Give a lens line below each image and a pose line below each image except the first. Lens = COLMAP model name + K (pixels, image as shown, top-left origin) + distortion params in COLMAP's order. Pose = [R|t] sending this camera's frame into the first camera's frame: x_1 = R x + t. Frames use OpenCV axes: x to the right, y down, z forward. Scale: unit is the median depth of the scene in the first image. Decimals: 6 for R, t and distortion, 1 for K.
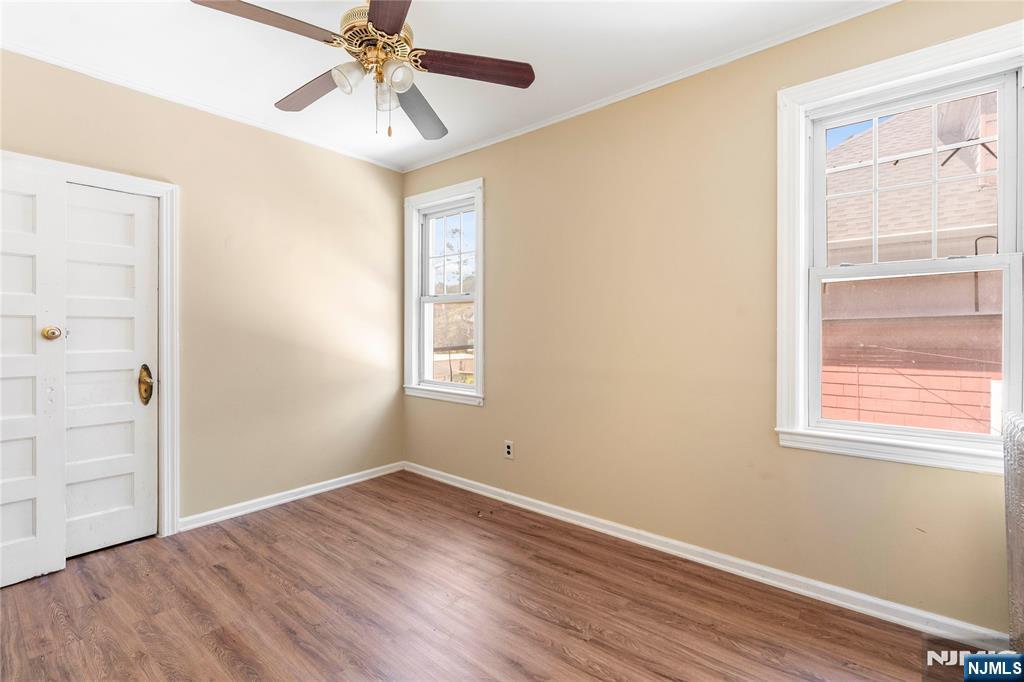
lens RADIAL K [[470.8, 0, 510.0], [0, 470.8, 339.8], [0, 0, 1]] dist [-0.005516, 0.000265]
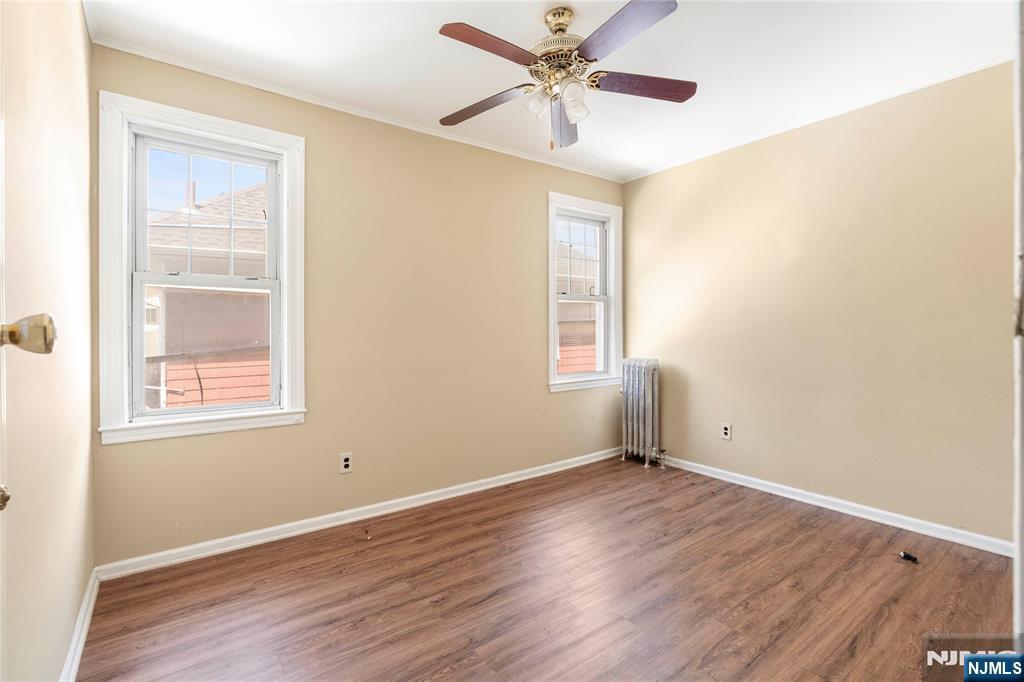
lens RADIAL K [[470.8, 0, 513.6], [0, 470.8, 339.4], [0, 0, 1]] dist [-0.005516, 0.000265]
pose [[0.229685, -0.026657, 0.972900, -0.957018], [0.023193, 0.999491, 0.021910, -0.012638], [-0.972989, 0.017532, 0.230187, 0.594993]]
